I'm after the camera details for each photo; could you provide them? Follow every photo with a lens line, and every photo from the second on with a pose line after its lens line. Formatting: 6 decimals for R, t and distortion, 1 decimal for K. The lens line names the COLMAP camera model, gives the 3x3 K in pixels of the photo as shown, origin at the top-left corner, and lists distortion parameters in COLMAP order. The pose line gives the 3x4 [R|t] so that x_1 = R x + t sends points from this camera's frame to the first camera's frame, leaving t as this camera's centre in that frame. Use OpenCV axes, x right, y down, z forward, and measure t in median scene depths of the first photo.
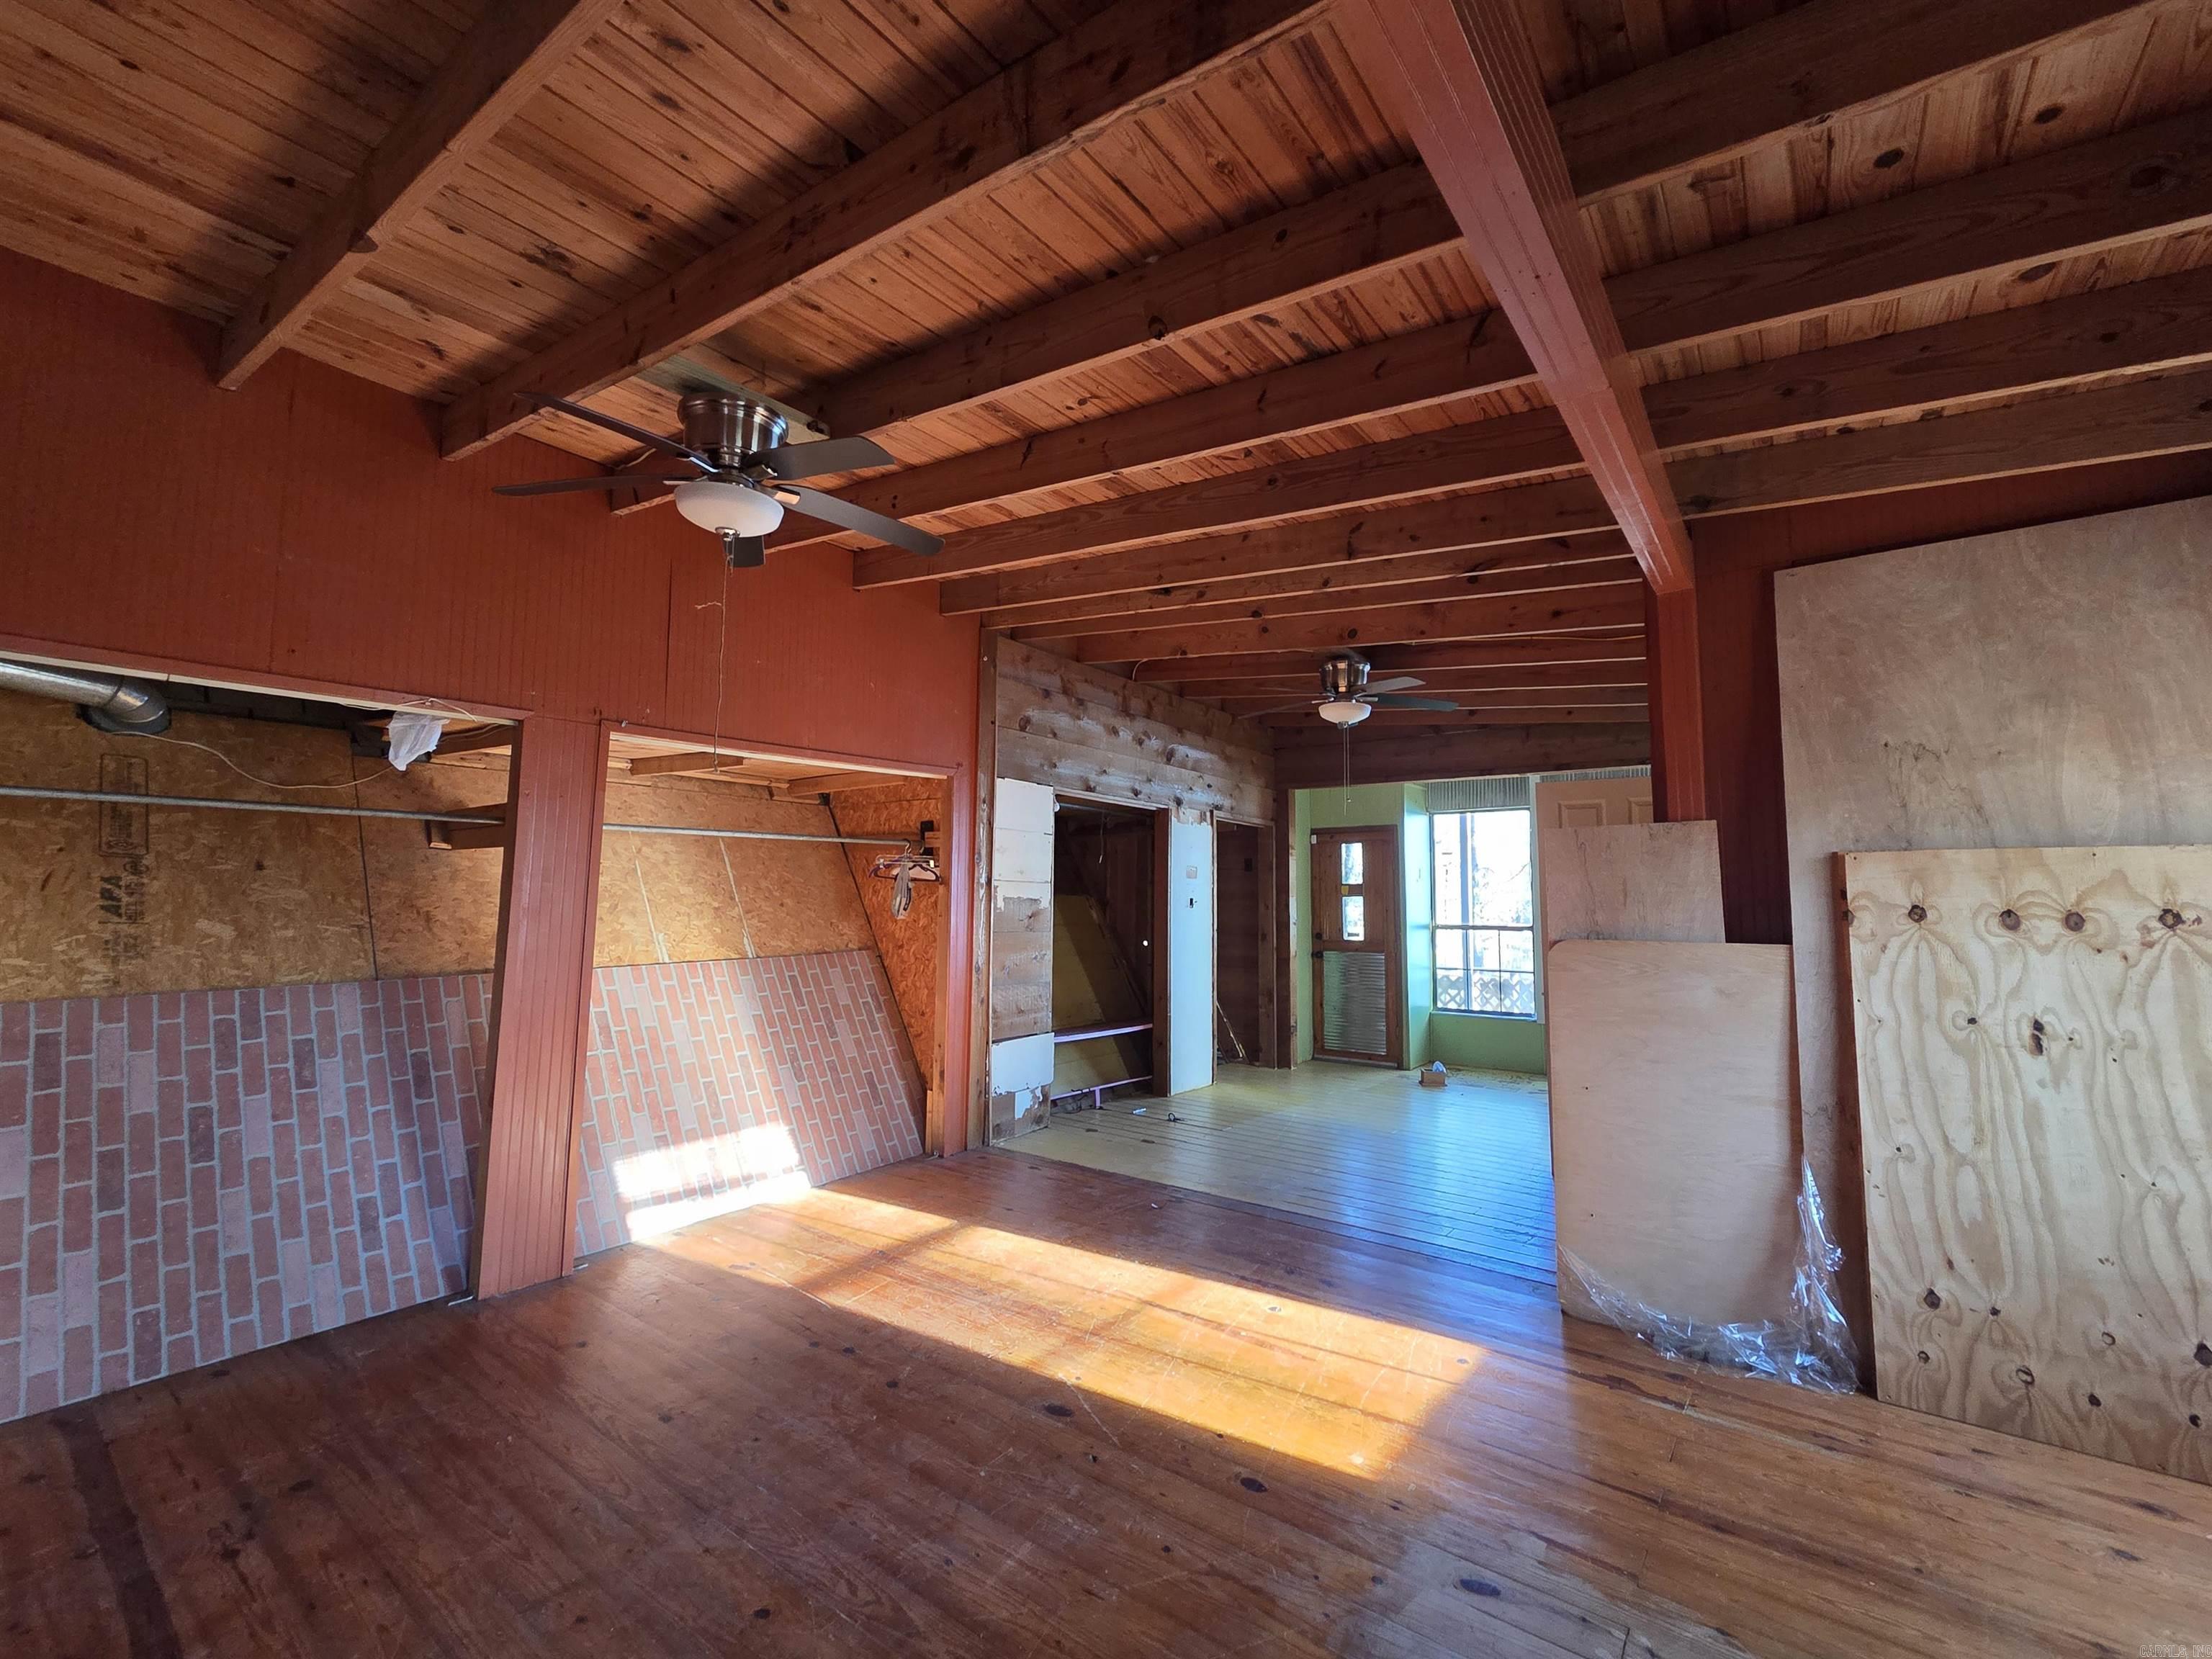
lens RADIAL K [[923.3, 0, 1106.0], [0, 923.3, 829.5], [0, 0, 1]] dist [0.001762, 0.000097]
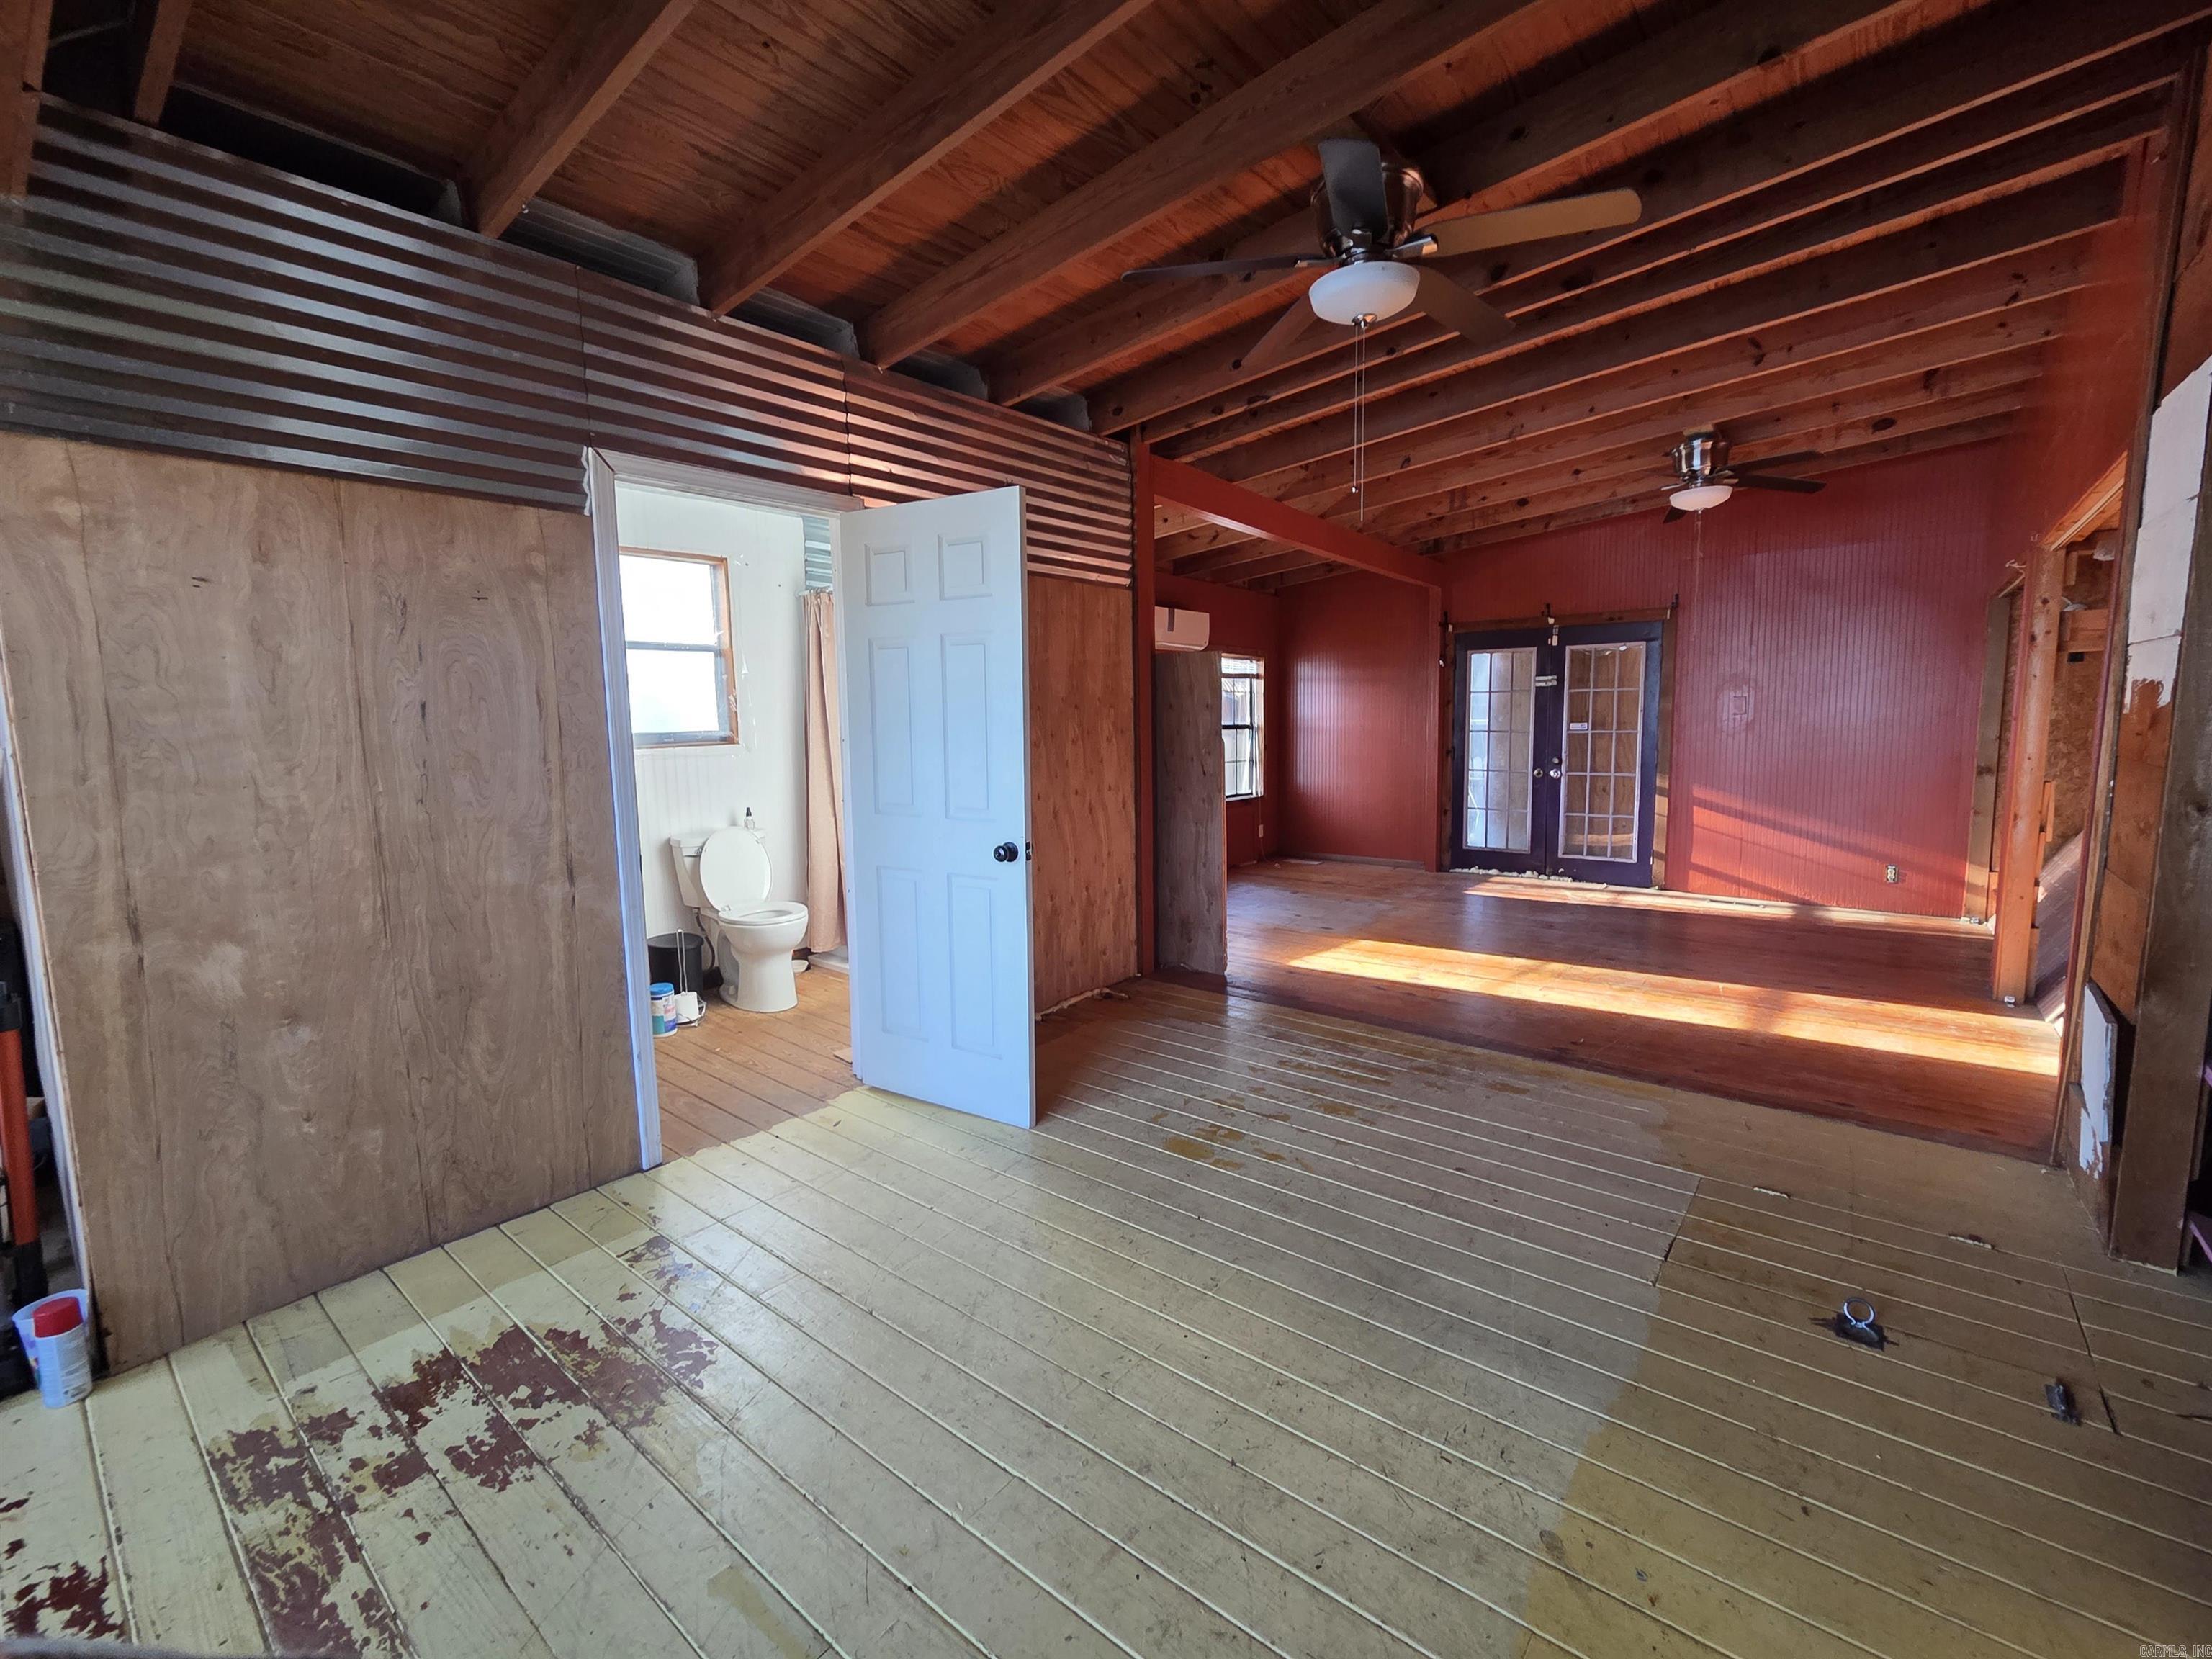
lens RADIAL K [[923.3, 0, 1106.0], [0, 923.3, 829.5], [0, 0, 1]] dist [0.001762, 0.000097]
pose [[-0.999125, 0.004177, 0.041614, 0.520803], [0.005635, 0.999372, 0.034976, 0.182534], [-0.041442, 0.035180, -0.998521, 2.091481]]
